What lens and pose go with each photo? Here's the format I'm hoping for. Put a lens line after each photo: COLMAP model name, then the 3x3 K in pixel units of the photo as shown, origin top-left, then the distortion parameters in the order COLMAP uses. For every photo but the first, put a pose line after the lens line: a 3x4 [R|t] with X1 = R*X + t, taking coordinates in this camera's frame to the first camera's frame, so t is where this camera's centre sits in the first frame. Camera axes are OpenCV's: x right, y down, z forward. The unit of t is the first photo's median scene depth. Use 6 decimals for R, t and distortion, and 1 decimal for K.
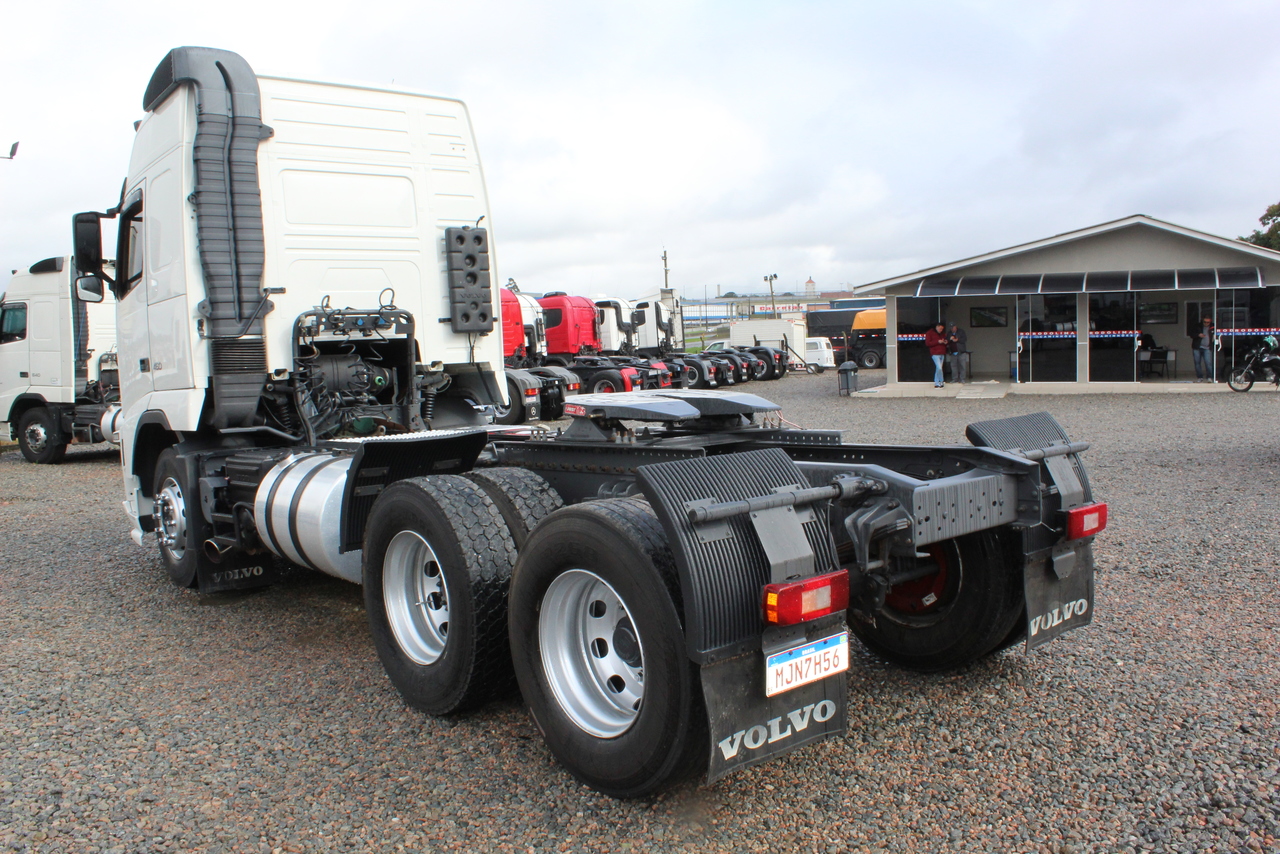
lens RADIAL K [[1080.2, 0, 649.9], [0, 1080.2, 428.6], [0, 0, 1]] dist [-0.170098, 0.159426]
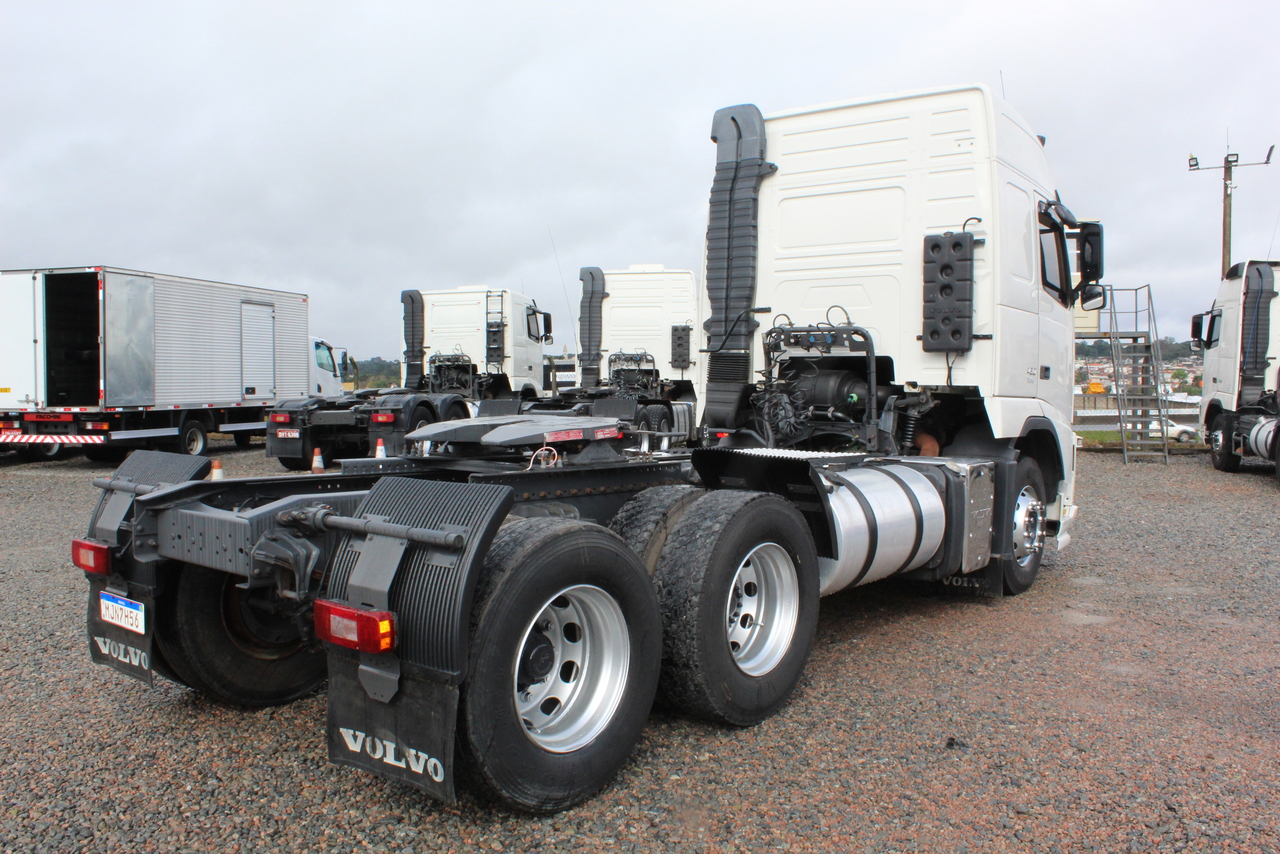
lens RADIAL K [[1080.2, 0, 649.9], [0, 1080.2, 428.6], [0, 0, 1]] dist [-0.170098, 0.159426]
pose [[0.188913, 0.086971, -0.978135, 0.698335], [-0.086880, 0.993645, 0.071570, -0.072378], [0.978143, 0.071460, 0.195268, 0.629706]]
